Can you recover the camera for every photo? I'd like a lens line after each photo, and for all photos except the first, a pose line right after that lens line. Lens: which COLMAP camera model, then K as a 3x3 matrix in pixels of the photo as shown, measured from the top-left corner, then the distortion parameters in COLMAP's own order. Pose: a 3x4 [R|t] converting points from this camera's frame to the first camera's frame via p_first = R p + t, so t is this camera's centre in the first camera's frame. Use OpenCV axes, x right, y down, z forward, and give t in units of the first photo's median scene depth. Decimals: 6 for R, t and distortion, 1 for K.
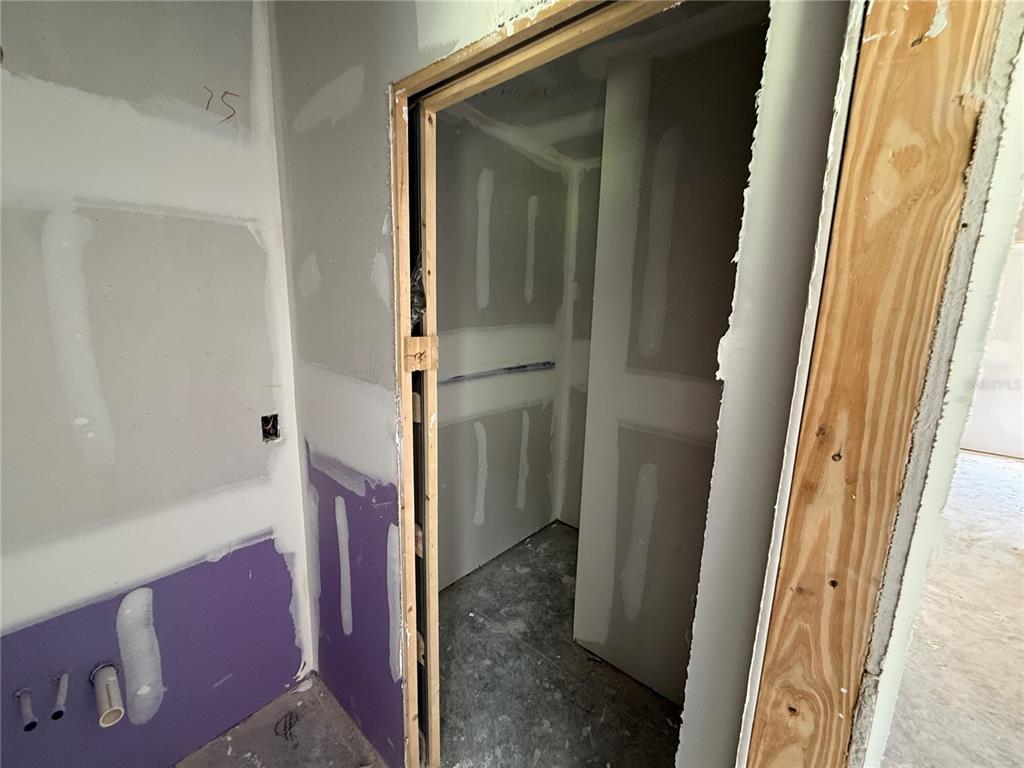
lens RADIAL K [[412.5, 0, 512.0], [0, 412.5, 384.0], [0, 0, 1]] dist [-0.000884, 0.000091]
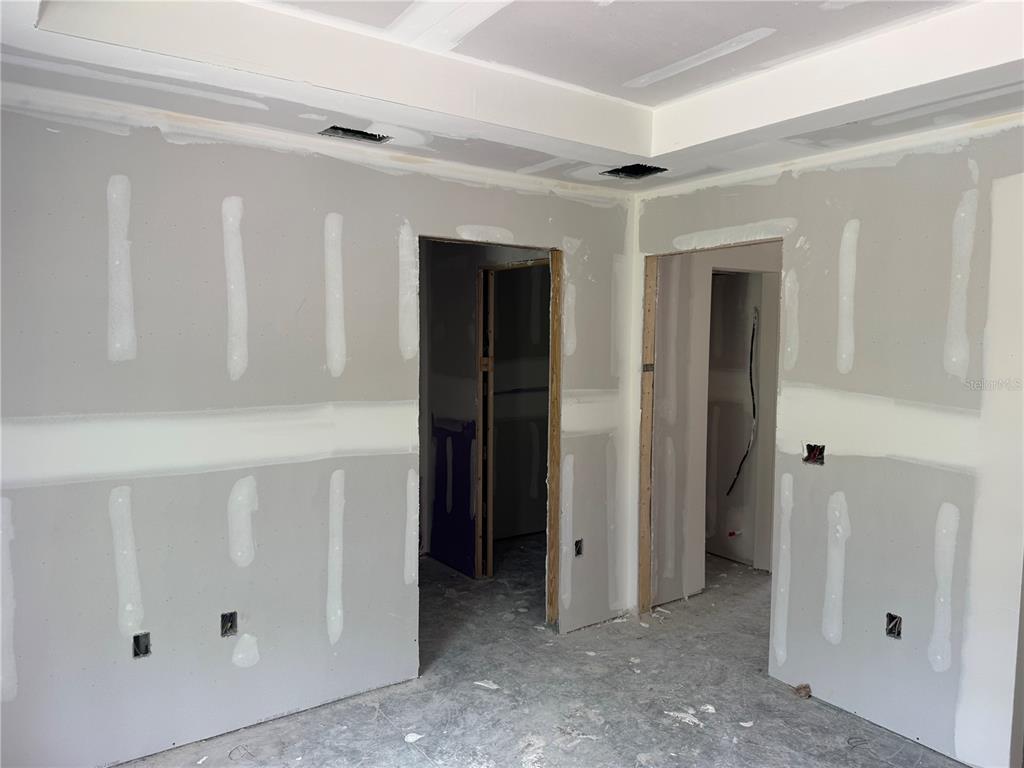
lens RADIAL K [[711.7, 0, 512.5], [0, 711.7, 387.2], [0, 0, 1]] dist [0.085348, -0.125051]
pose [[0.971468, -0.002805, -0.237154, 0.864776], [-0.024892, 0.993202, -0.113713, 0.500625], [0.235860, 0.116372, 0.964794, -2.809329]]
